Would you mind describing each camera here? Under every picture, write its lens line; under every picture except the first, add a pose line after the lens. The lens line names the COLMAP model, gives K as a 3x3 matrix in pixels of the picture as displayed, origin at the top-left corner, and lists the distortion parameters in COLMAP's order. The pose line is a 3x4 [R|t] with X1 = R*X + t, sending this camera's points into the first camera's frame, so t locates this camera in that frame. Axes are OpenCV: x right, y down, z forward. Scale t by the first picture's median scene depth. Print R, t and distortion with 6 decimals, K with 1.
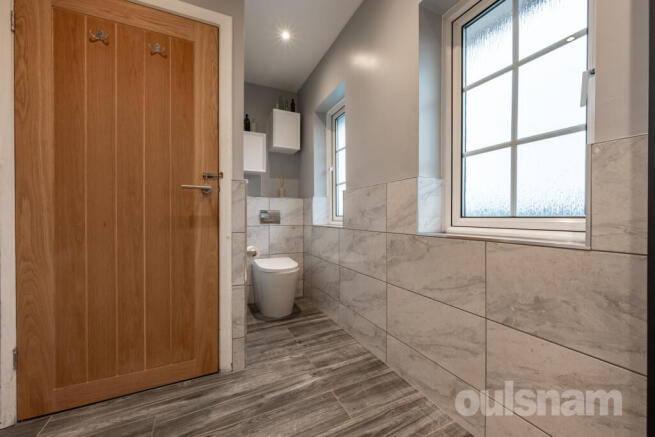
lens RADIAL K [[254.8, 0, 328.8], [0, 254.8, 218.5], [0, 0, 1]] dist [-0.001477, 0.000058]
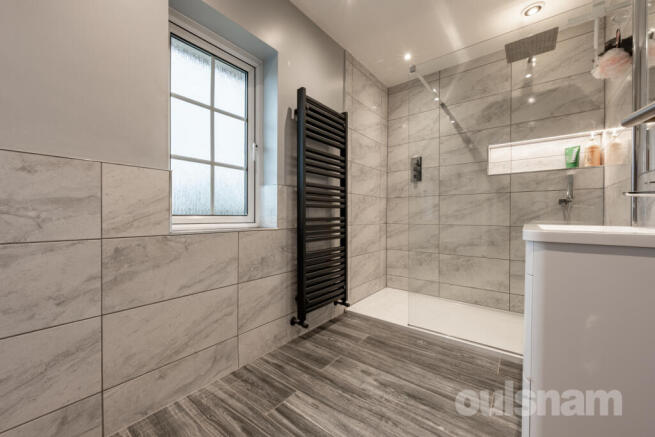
lens RADIAL K [[254.8, 0, 326.6], [0, 254.8, 216.3], [0, 0, 1]] dist [-0.001477, 0.000058]
pose [[-0.433793, -0.007524, 0.900981, -0.722507], [-0.000072, 0.999965, 0.008316, -0.009726], [-0.901013, 0.003543, -0.433778, 0.904967]]
